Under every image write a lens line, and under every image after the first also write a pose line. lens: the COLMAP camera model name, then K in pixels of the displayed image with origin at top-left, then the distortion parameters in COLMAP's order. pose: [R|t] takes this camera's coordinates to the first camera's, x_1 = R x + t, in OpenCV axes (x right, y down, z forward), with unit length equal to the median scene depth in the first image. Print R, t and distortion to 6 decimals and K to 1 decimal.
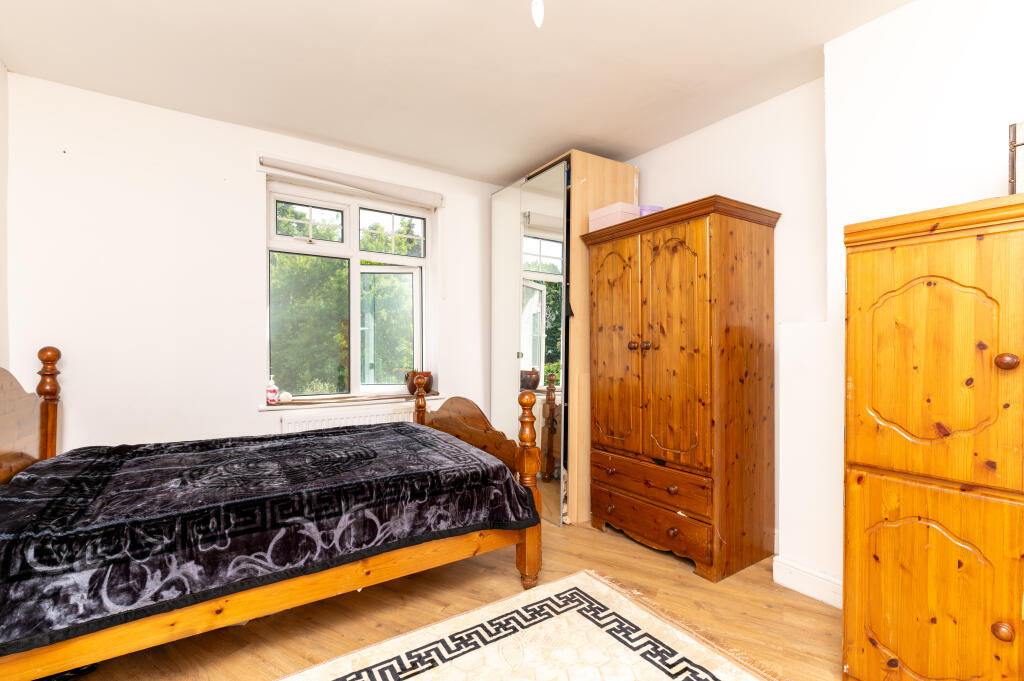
lens RADIAL K [[469.0, 0, 519.8], [0, 469.0, 346.9], [0, 0, 1]] dist [-0.000277, 0.000147]
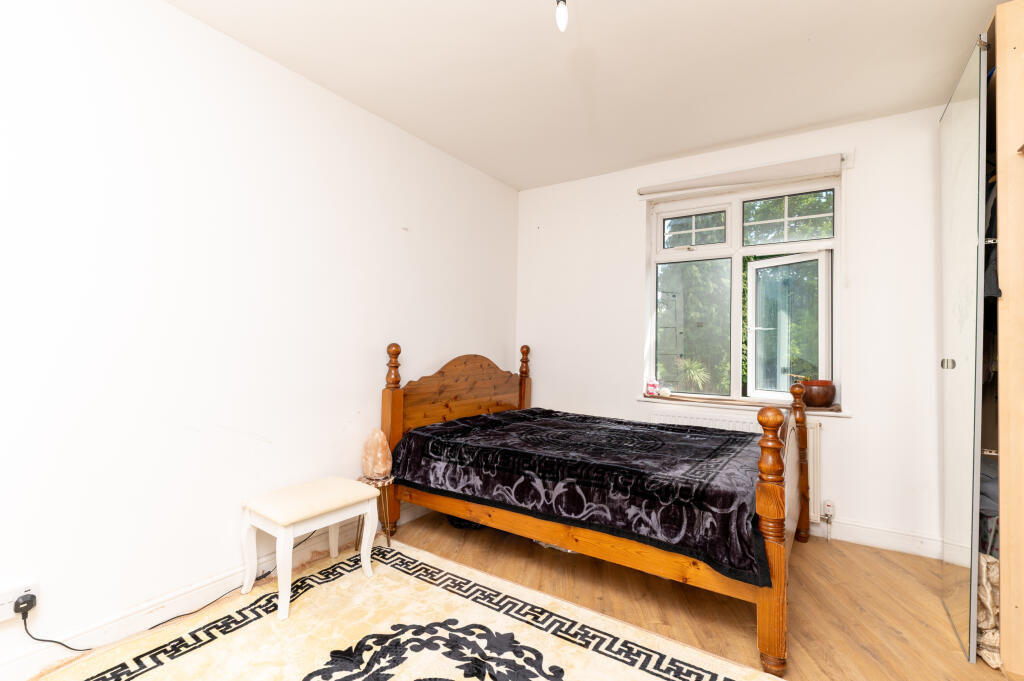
lens RADIAL K [[469.0, 0, 519.8], [0, 469.0, 346.9], [0, 0, 1]] dist [-0.000277, 0.000147]
pose [[0.369711, 0.005359, -0.929131, 0.711024], [-0.017511, 0.999846, -0.001201, 0.009767], [0.928982, 0.016714, 0.369748, 0.444737]]
